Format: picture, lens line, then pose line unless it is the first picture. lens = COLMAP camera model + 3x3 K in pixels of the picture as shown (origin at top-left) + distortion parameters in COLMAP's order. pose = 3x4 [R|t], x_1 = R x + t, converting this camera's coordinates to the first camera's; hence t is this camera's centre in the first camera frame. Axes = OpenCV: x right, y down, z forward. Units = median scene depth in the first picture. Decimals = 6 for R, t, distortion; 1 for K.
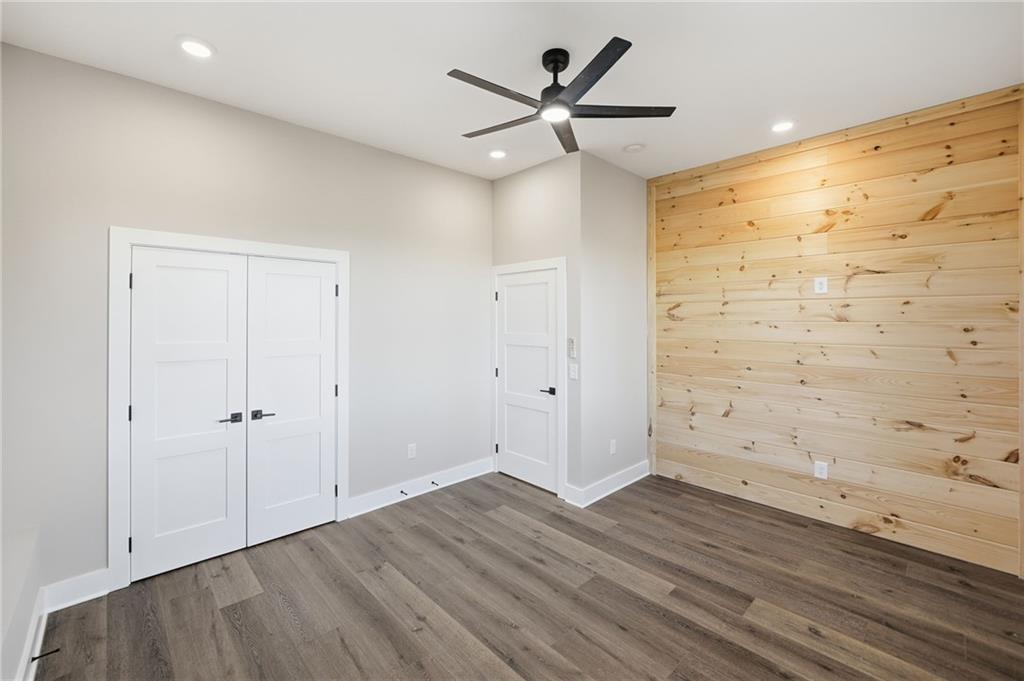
lens RADIAL K [[433.0, 0, 510.8], [0, 433.0, 318.1], [0, 0, 1]] dist [-0.003026, -0.000378]
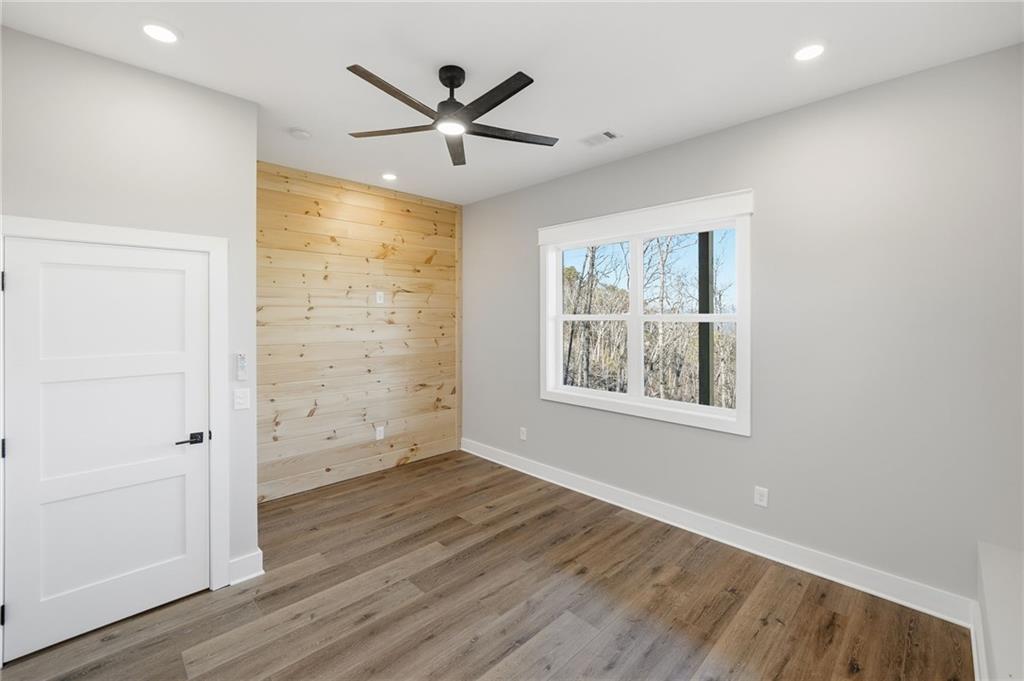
lens RADIAL K [[426.6, 0, 510.7], [0, 426.6, 315.6], [0, 0, 1]] dist [-0.000568, 0.000108]
pose [[-0.012775, 0.000981, 0.999918, -0.657827], [0.001329, 0.999999, -0.000965, -0.017986], [-0.999918, 0.001316, -0.012776, 0.630920]]
